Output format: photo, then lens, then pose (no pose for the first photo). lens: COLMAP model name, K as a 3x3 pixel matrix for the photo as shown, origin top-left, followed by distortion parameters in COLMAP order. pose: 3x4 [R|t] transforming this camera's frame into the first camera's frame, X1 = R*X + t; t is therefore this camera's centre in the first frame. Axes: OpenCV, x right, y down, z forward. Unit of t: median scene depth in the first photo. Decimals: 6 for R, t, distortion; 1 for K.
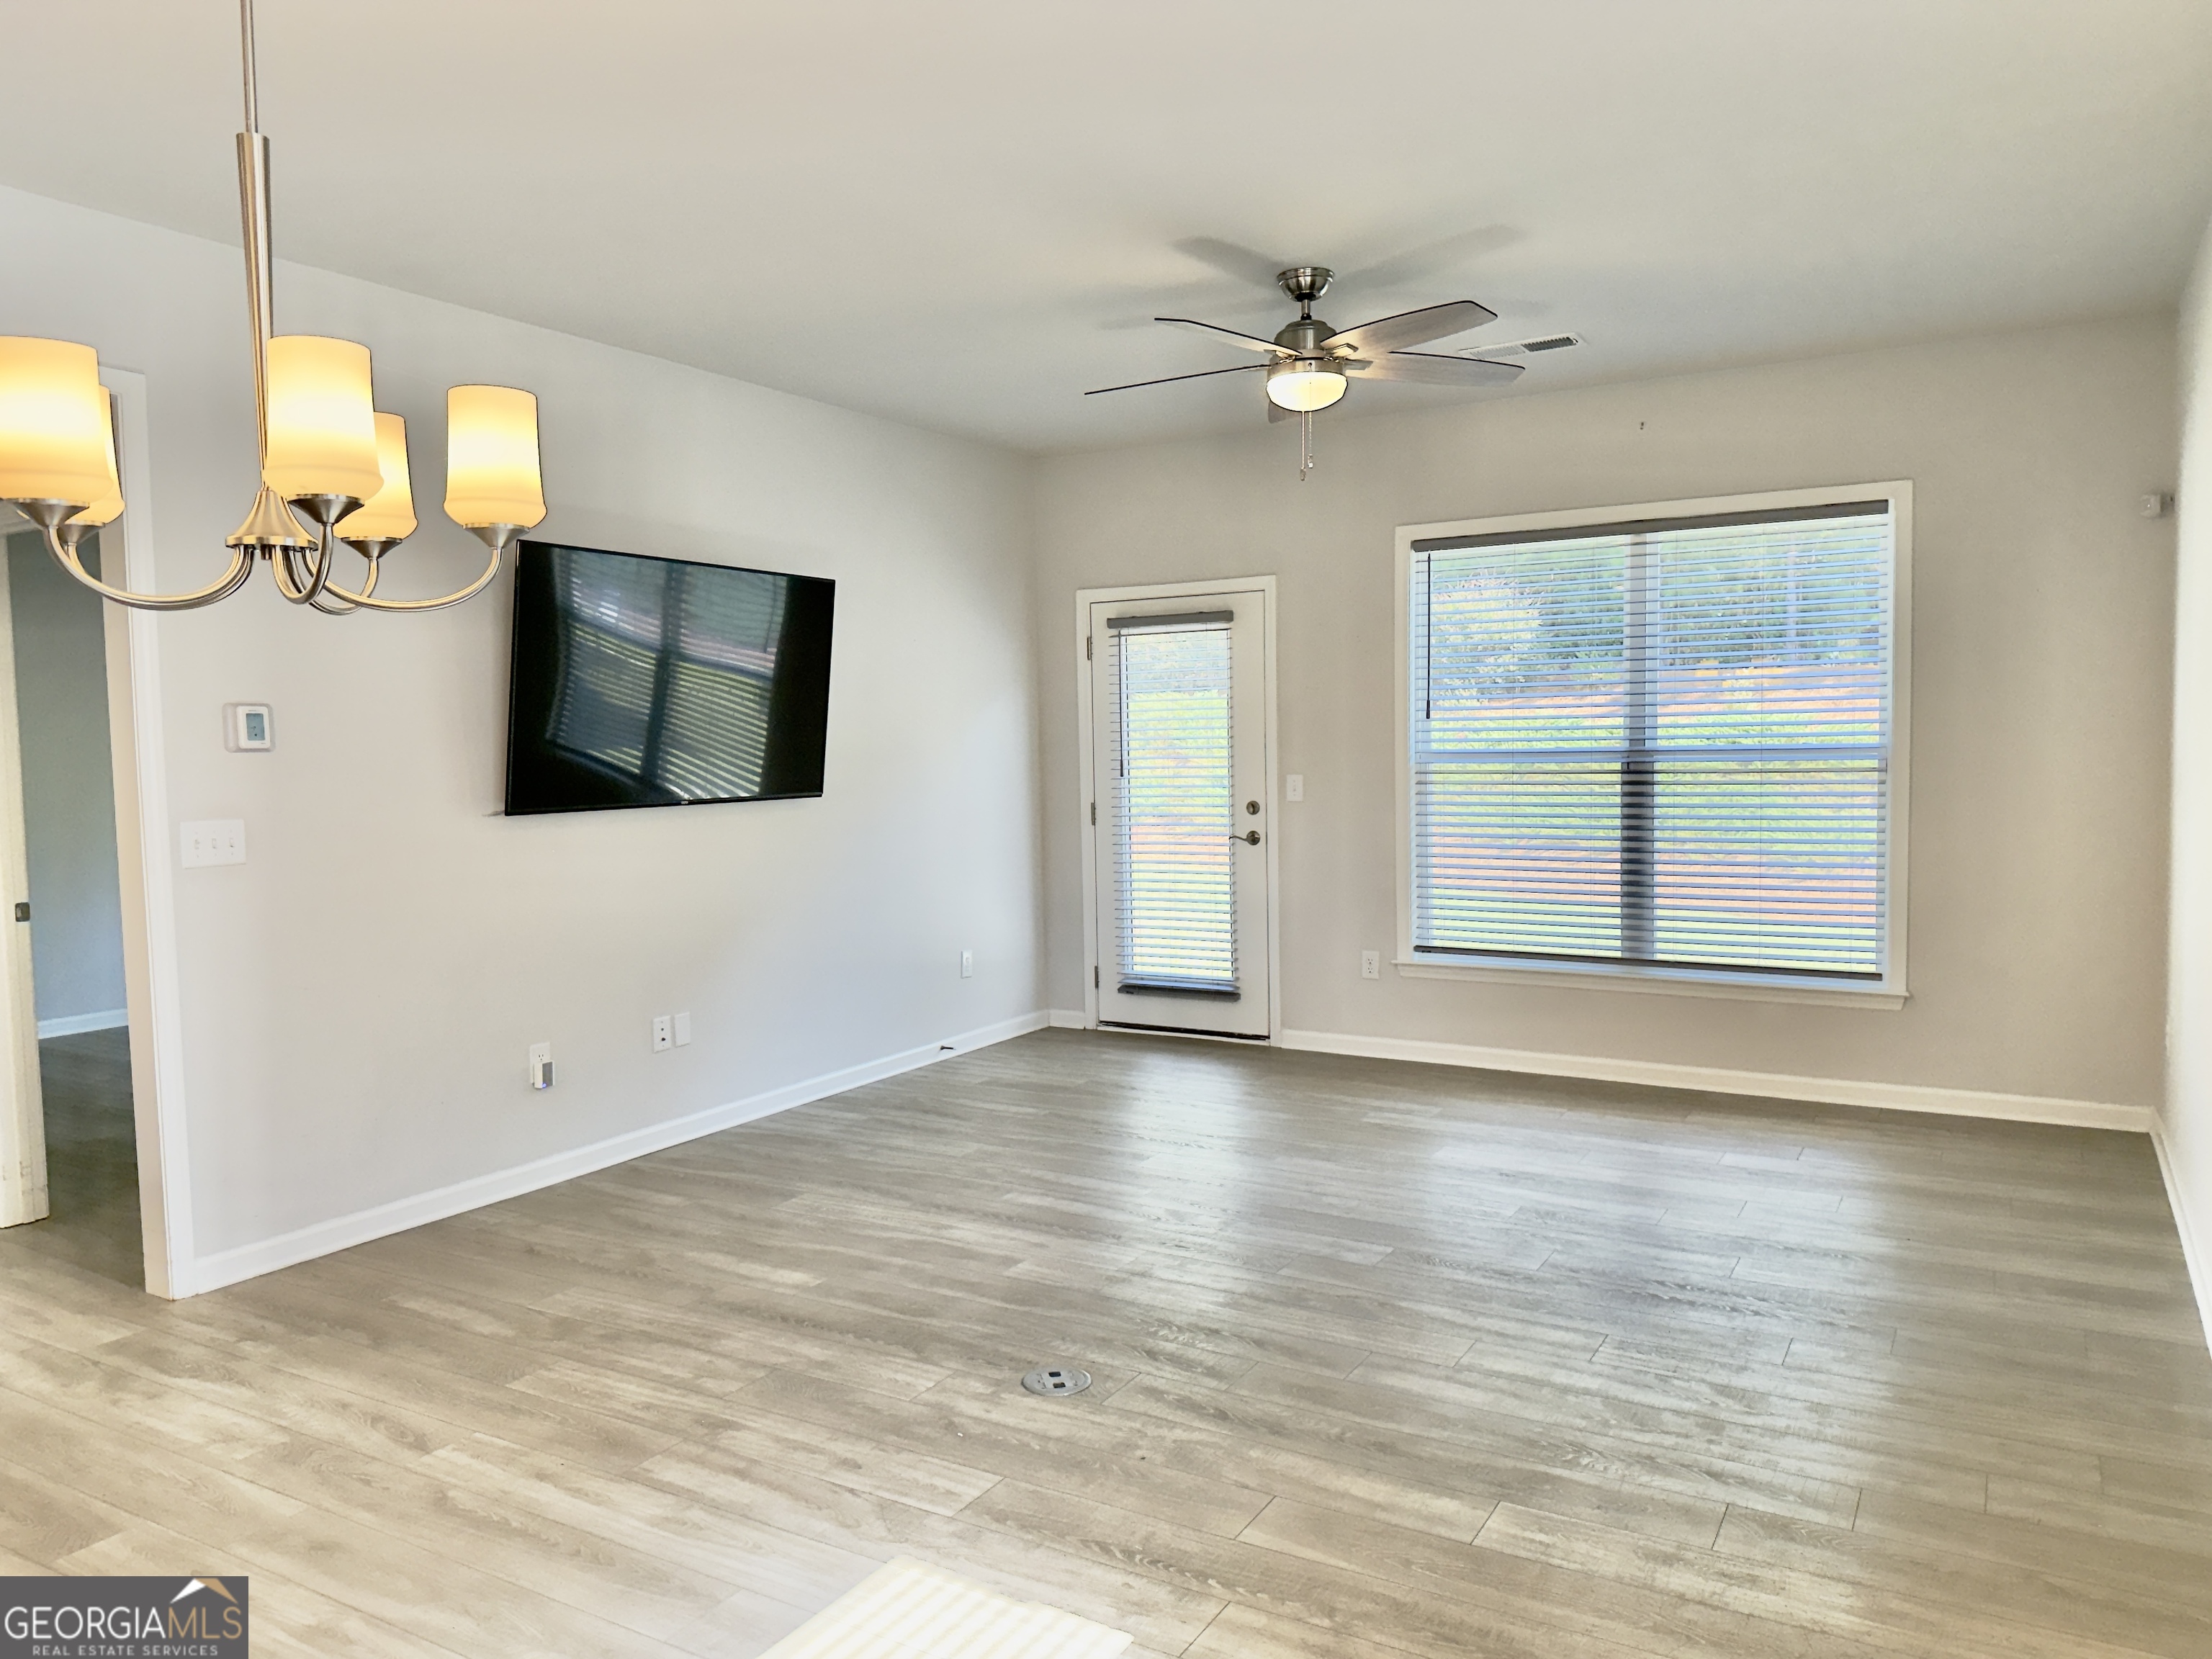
lens RADIAL K [[1547.1, 0, 1106.0], [0, 1547.1, 829.5], [0, 0, 1]] dist [0.124327, -0.222364]
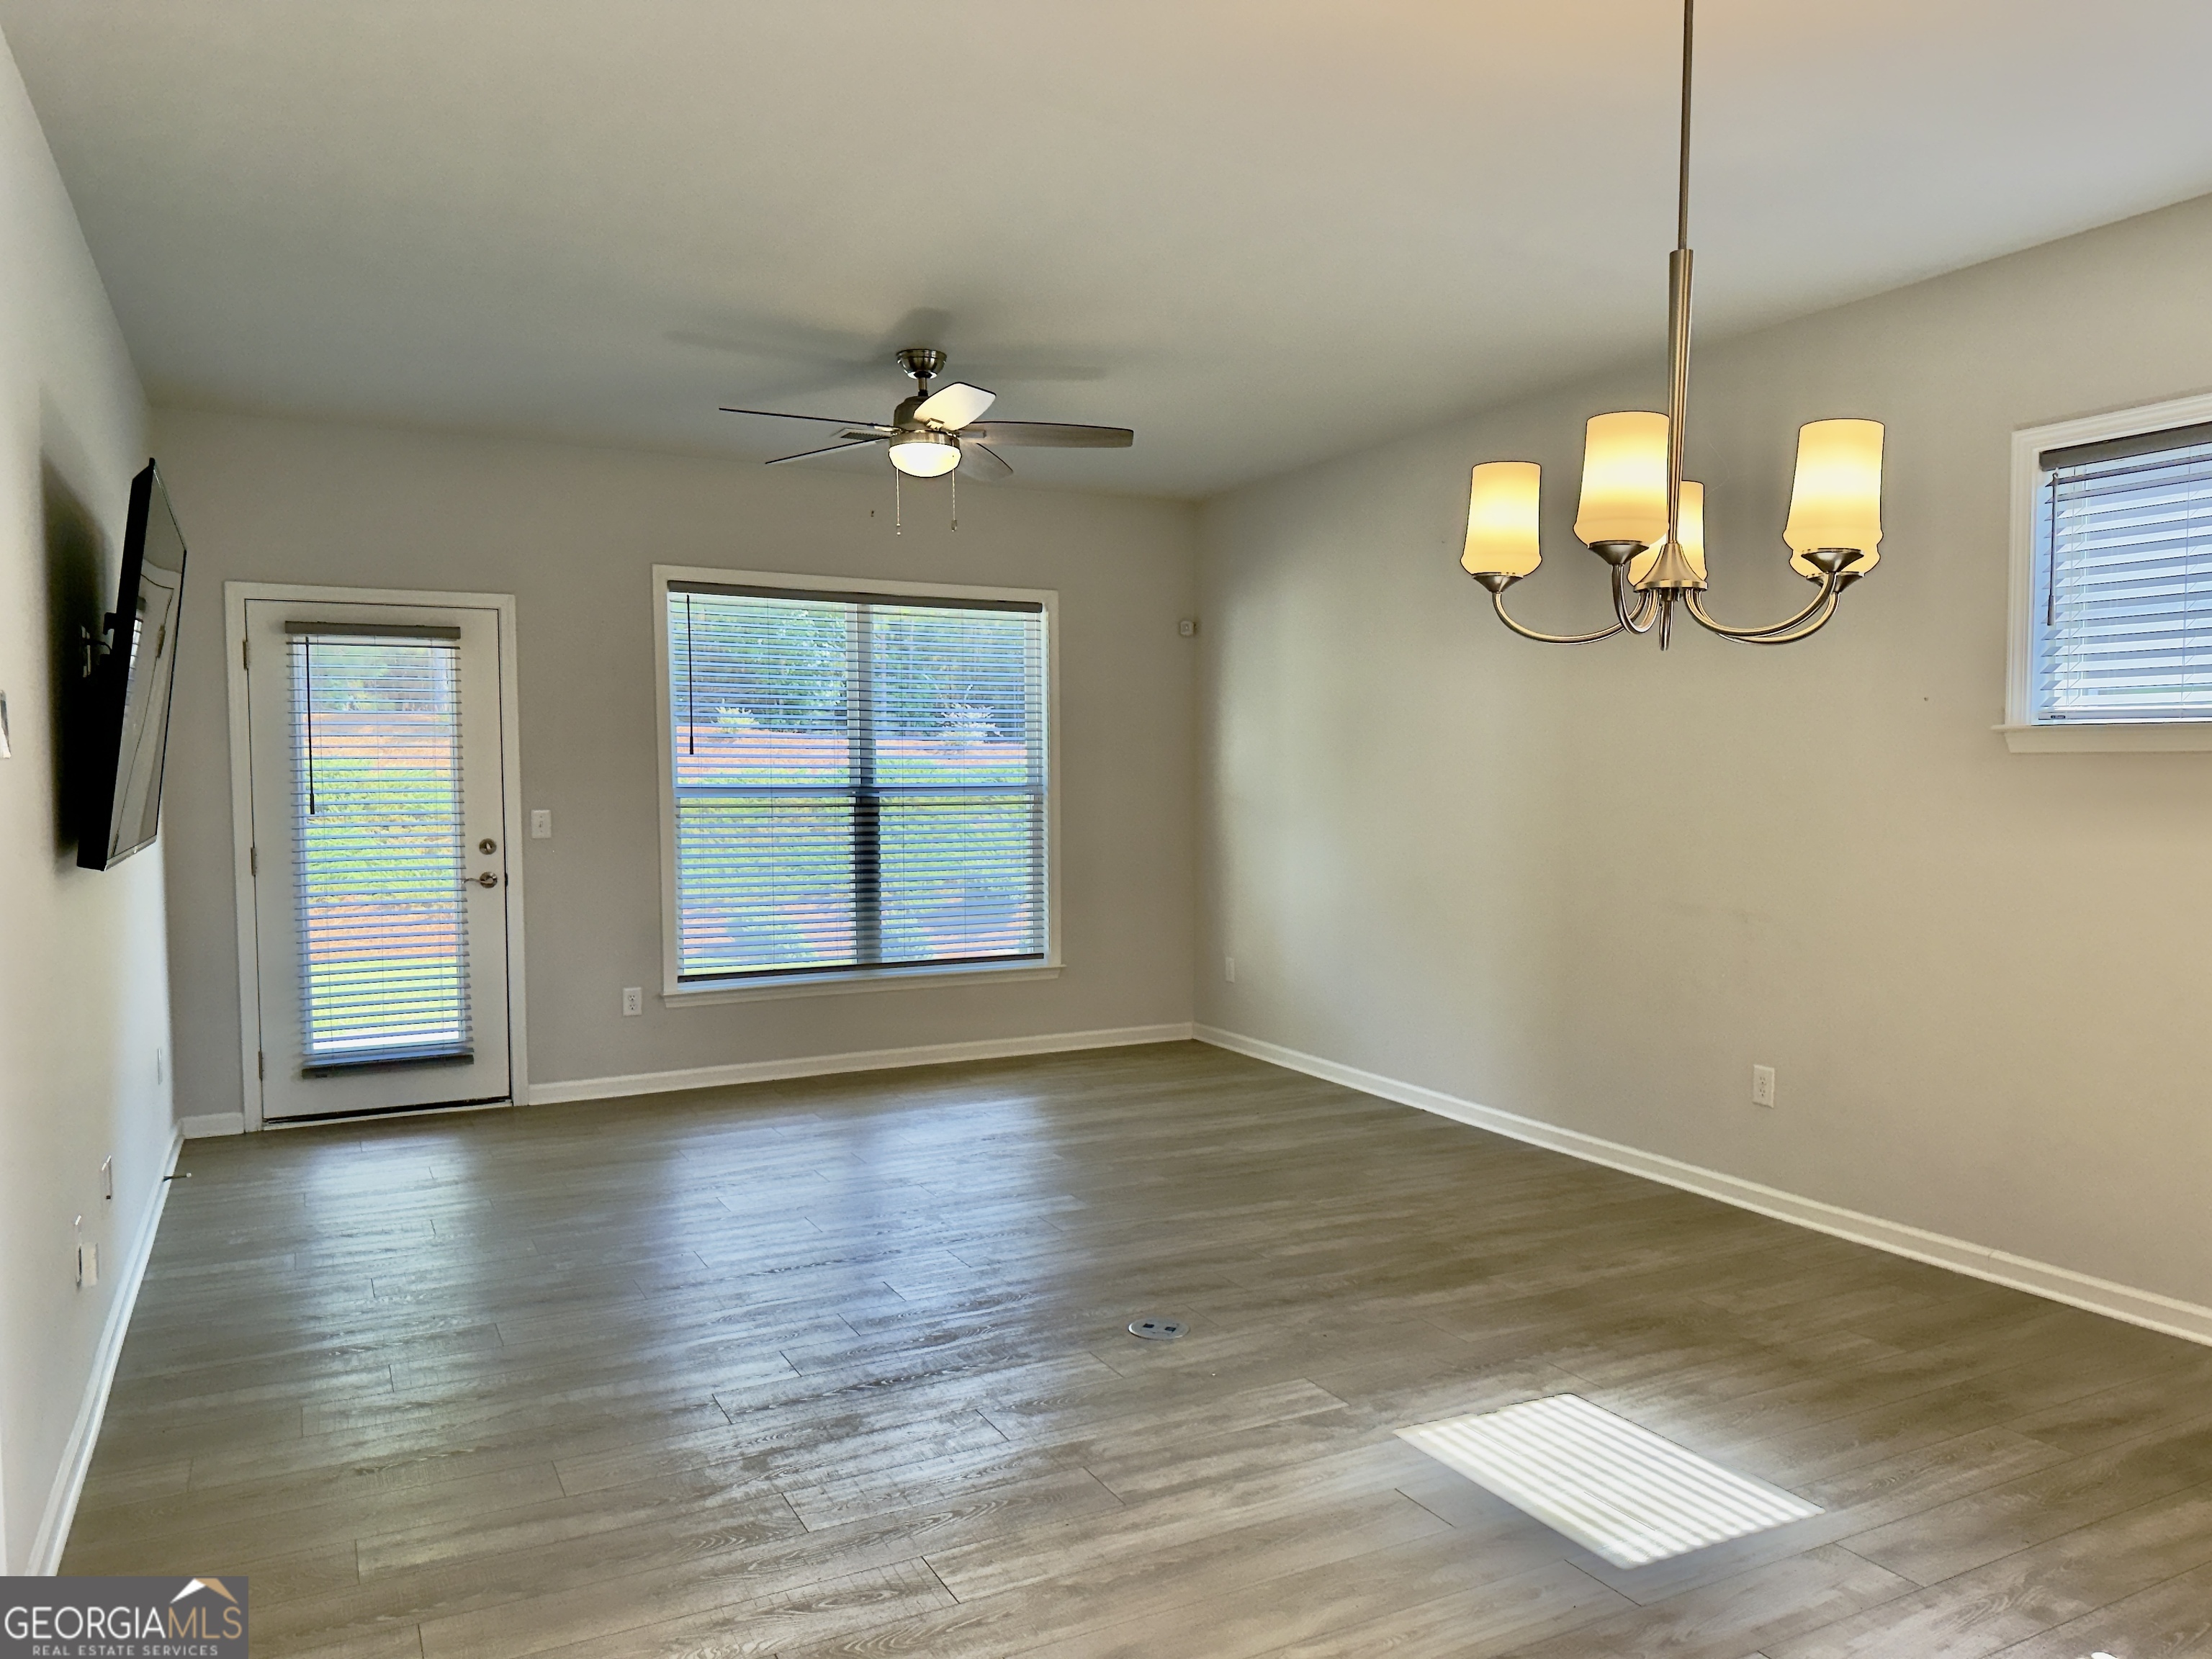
lens RADIAL K [[1547.1, 0, 1106.0], [0, 1547.1, 829.5], [0, 0, 1]] dist [0.124327, -0.222364]
pose [[0.527398, -0.015262, 0.849481, -0.741662], [0.043515, 0.999012, -0.009067, 0.000100], [-0.848503, 0.041747, 0.527541, 0.311012]]
